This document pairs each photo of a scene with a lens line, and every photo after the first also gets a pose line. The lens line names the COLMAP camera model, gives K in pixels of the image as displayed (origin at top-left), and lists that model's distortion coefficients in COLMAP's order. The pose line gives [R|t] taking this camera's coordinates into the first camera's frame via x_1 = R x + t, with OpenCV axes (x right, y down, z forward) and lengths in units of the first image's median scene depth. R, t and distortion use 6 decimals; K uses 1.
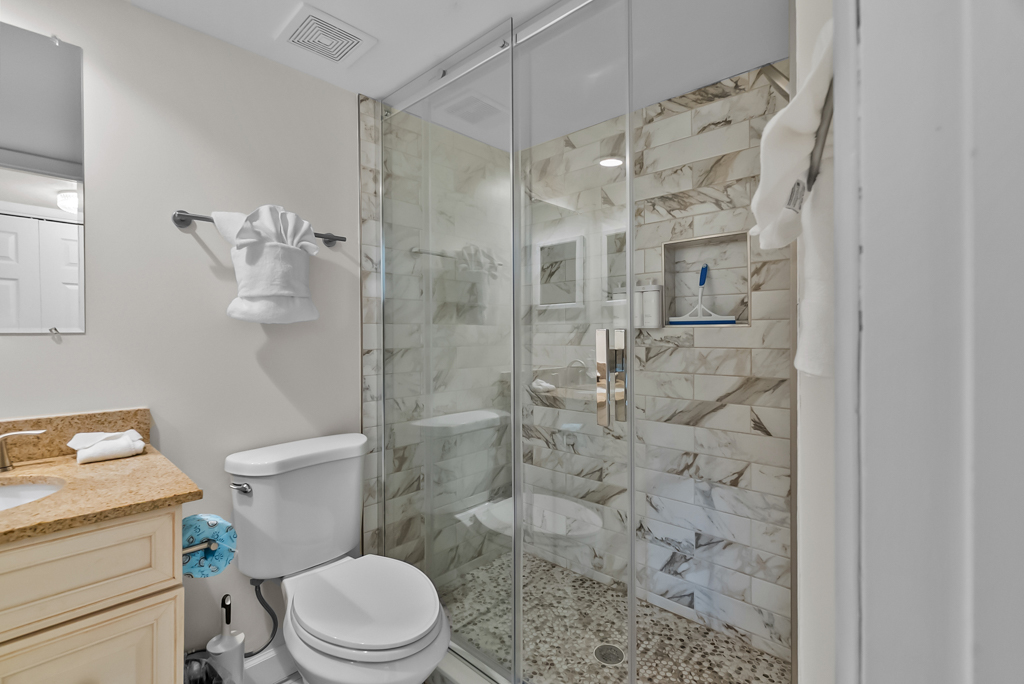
lens RADIAL K [[452.2, 0, 507.2], [0, 452.2, 339.1], [0, 0, 1]] dist [0.000474, -0.003993]
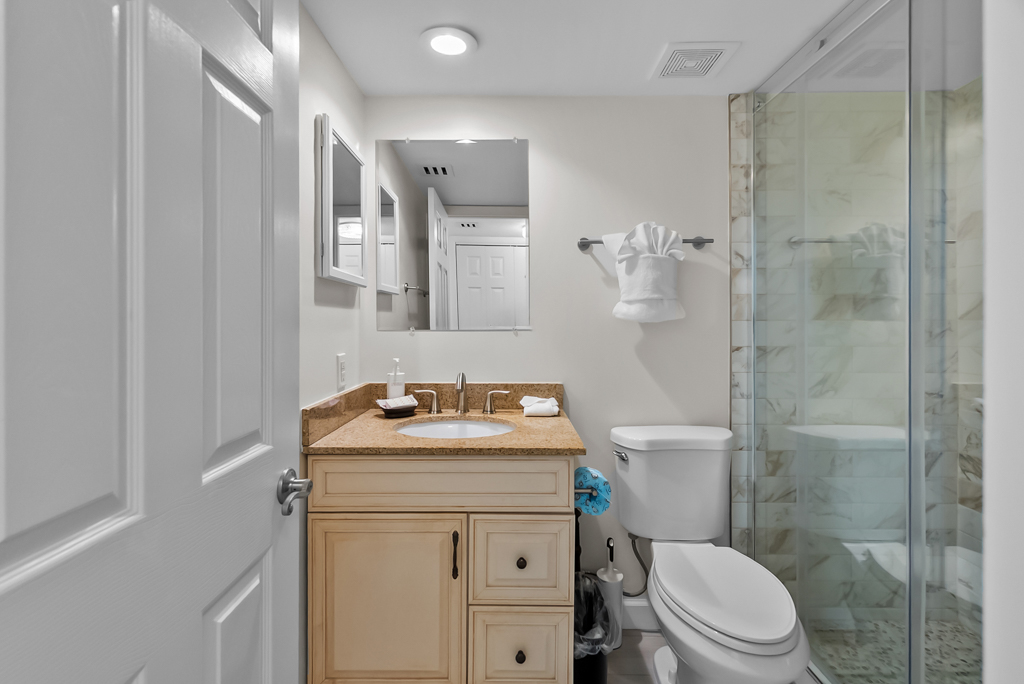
lens RADIAL K [[452.2, 0, 507.2], [0, 452.2, 339.1], [0, 0, 1]] dist [0.000474, -0.003993]
pose [[0.677196, 0.029305, -0.735219, 0.087770], [-0.010249, 0.999485, 0.030398, -0.020019], [0.735732, -0.013050, 0.677147, -0.052965]]
